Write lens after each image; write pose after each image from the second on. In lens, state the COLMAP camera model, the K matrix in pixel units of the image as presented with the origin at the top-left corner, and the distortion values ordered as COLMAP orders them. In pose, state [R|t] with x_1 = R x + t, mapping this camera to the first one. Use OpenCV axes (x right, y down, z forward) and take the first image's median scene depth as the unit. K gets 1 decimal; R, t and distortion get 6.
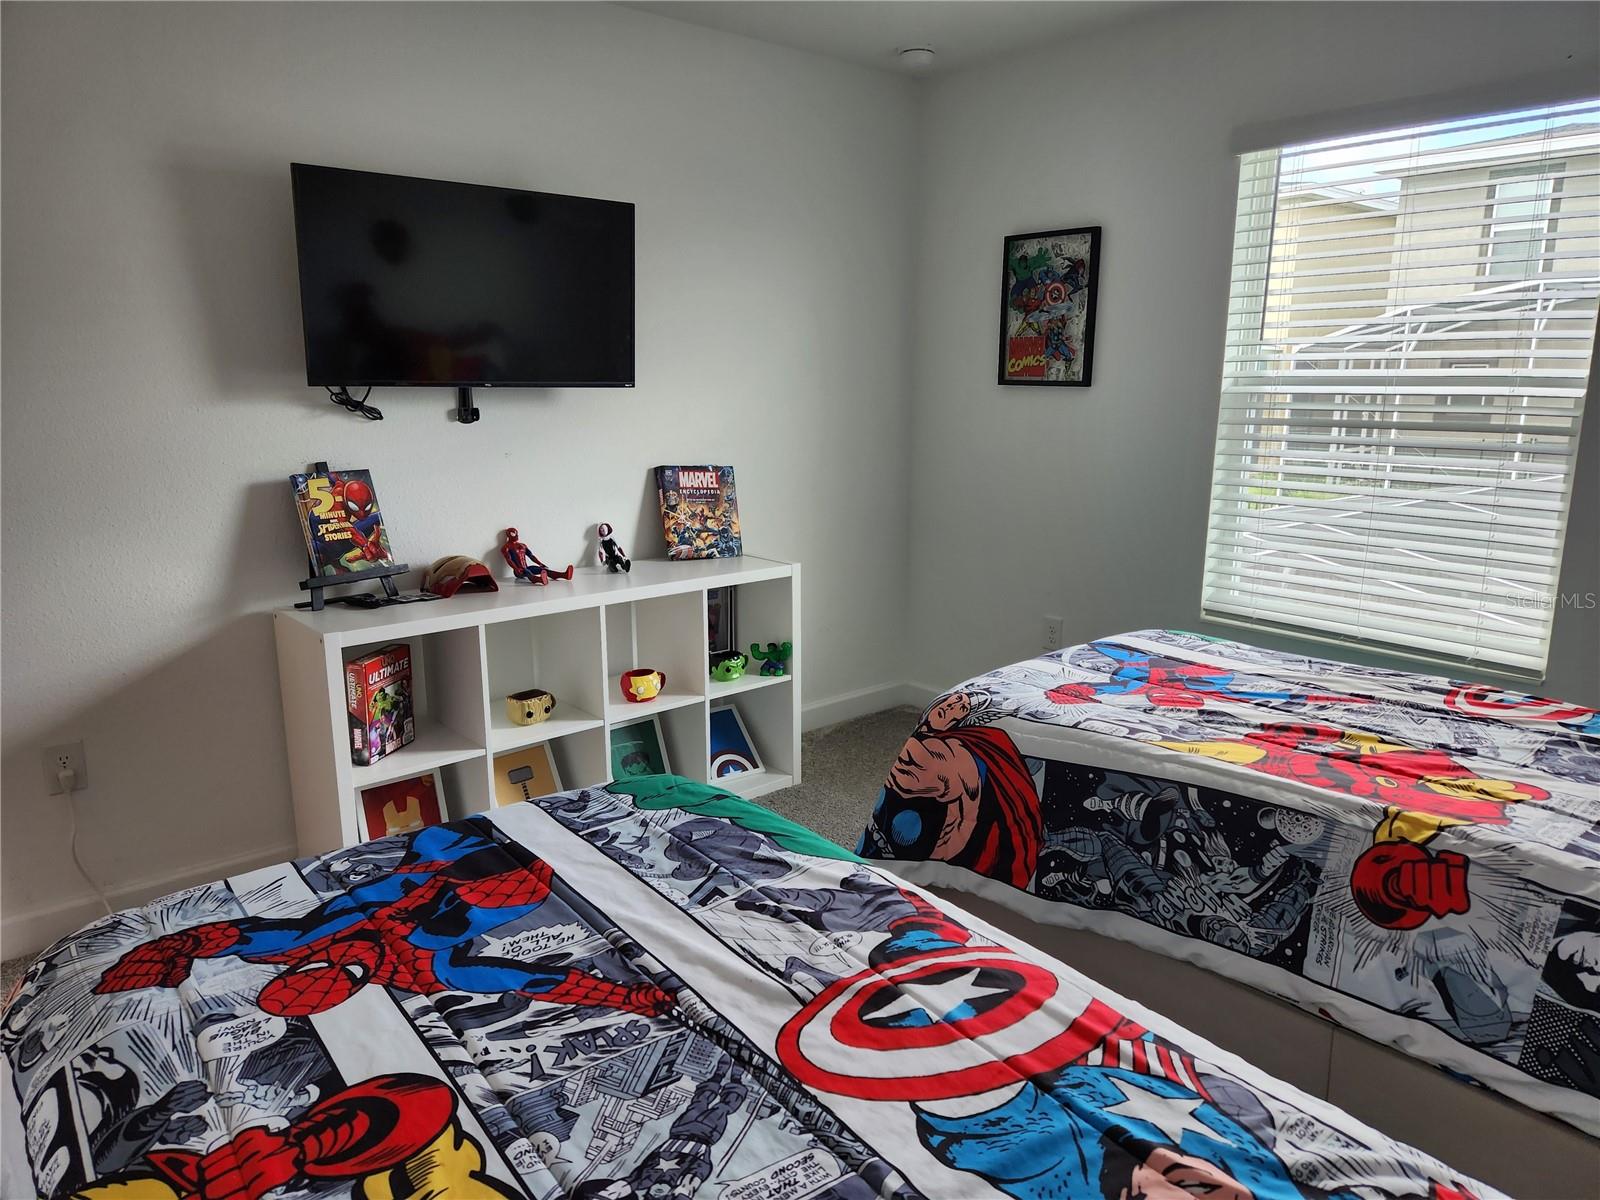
lens RADIAL K [[1060.3, 0, 814.0], [0, 1060.3, 590.2], [0, 0, 1]] dist [0.080827, -0.079776]
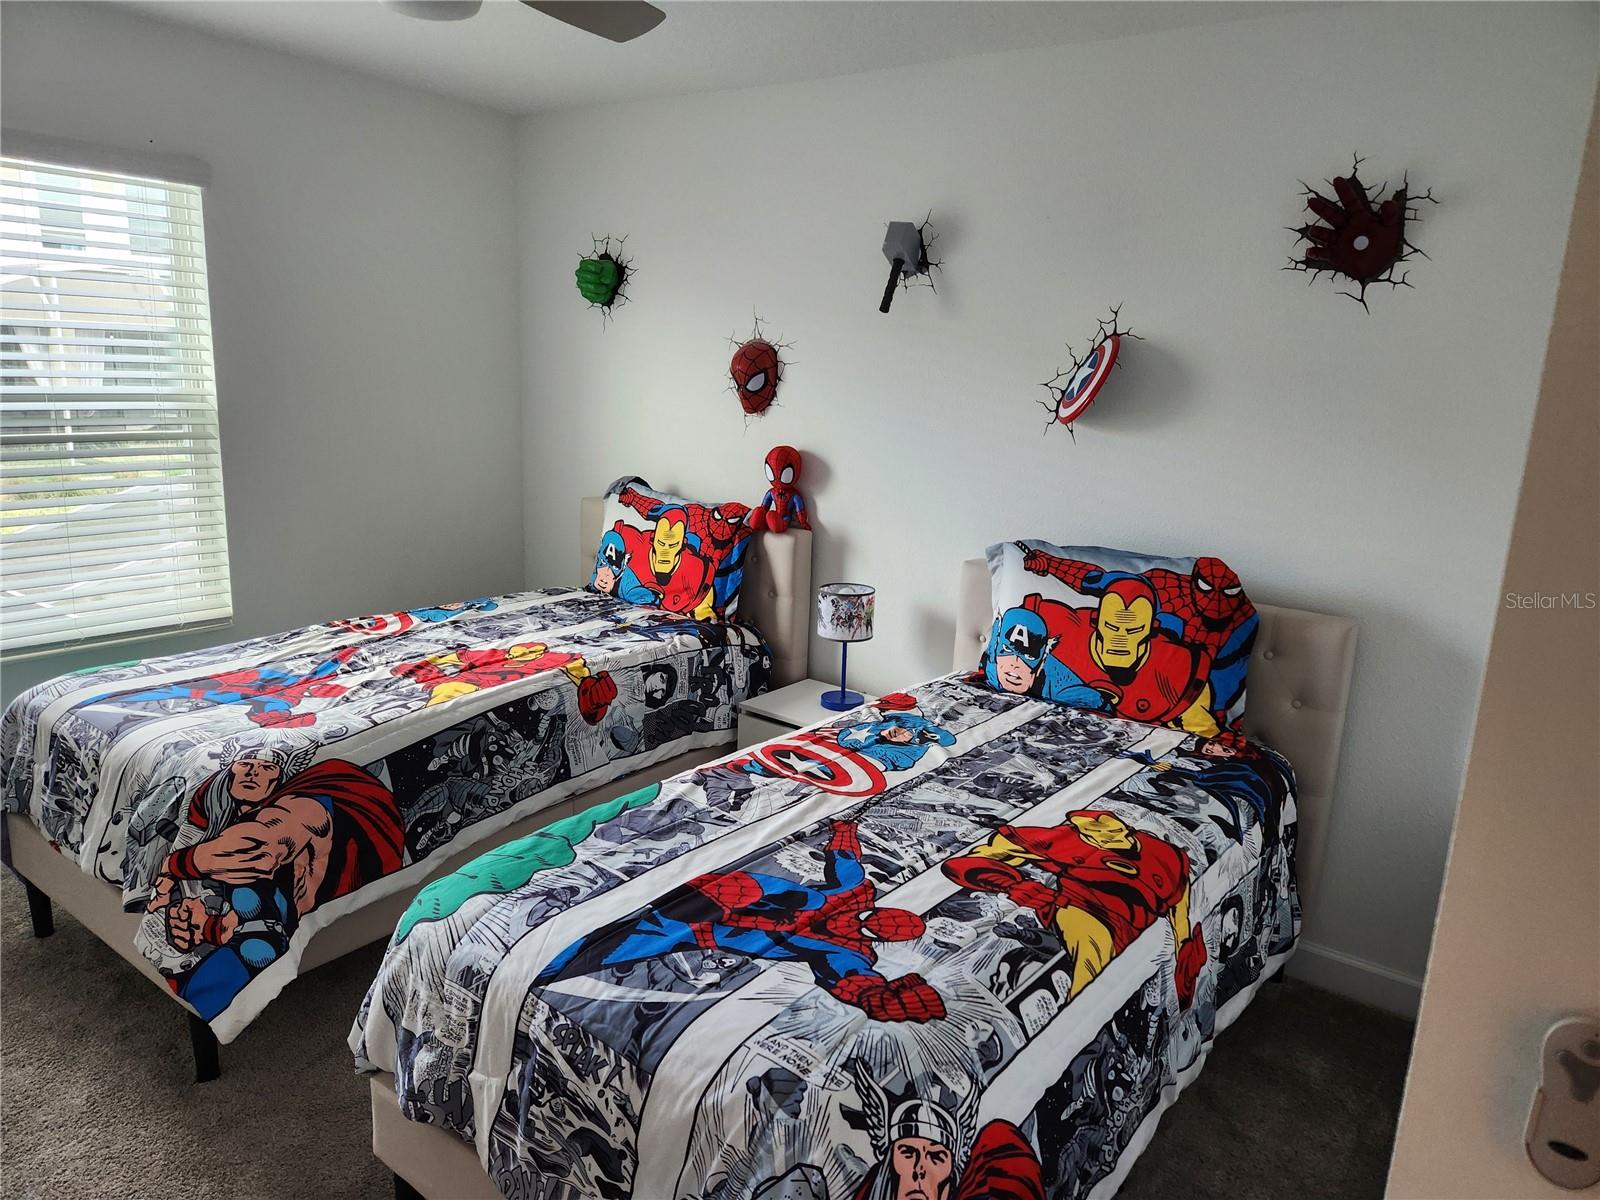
lens RADIAL K [[1060.3, 0, 814.0], [0, 1060.3, 590.2], [0, 0, 1]] dist [0.080827, -0.079776]
pose [[-0.219474, -0.218889, 0.950747, -1.194082], [0.146987, 0.955964, 0.254021, -0.304526], [-0.964482, 0.195499, -0.177635, 0.890826]]
